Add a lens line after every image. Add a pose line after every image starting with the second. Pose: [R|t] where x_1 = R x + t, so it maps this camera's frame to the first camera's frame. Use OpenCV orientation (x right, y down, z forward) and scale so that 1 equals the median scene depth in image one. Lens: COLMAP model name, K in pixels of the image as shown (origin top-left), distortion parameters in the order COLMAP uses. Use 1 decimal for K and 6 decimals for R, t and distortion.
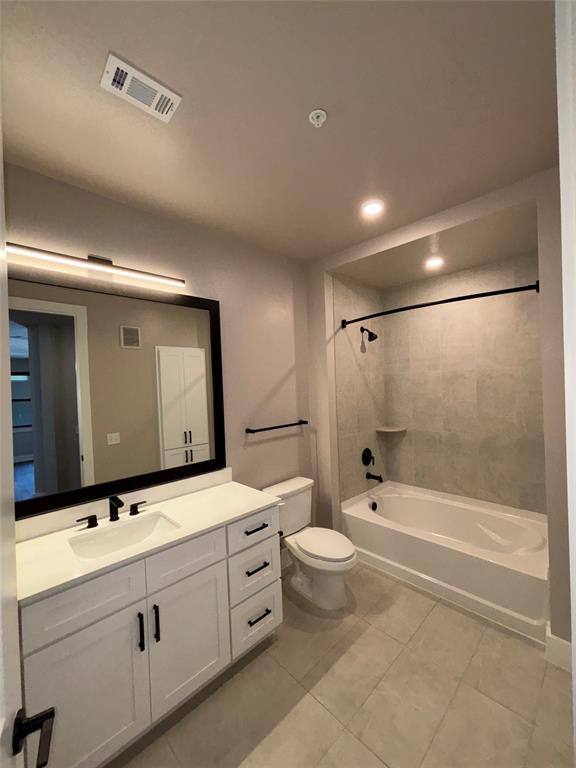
lens RADIAL K [[298.4, 0, 291.6], [0, 298.4, 386.1], [0, 0, 1]] dist [-0.014768, -0.000010]
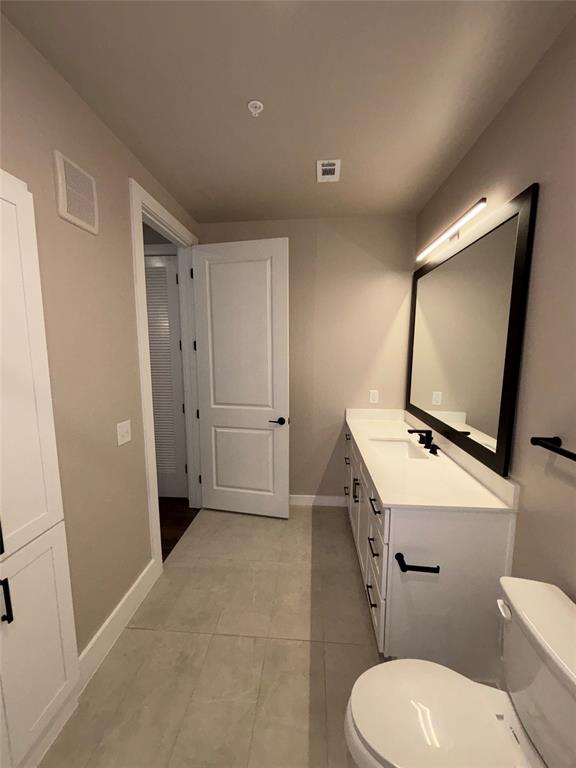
lens RADIAL K [[308.2, 0, 289.1], [0, 308.2, 385.7], [0, 0, 1]] dist [0.015932, -0.008958]
pose [[-0.751980, 0.120507, -0.648078, 0.672413], [0.021612, 0.987126, 0.158475, -0.029116], [0.658832, 0.105164, -0.744903, 1.567367]]
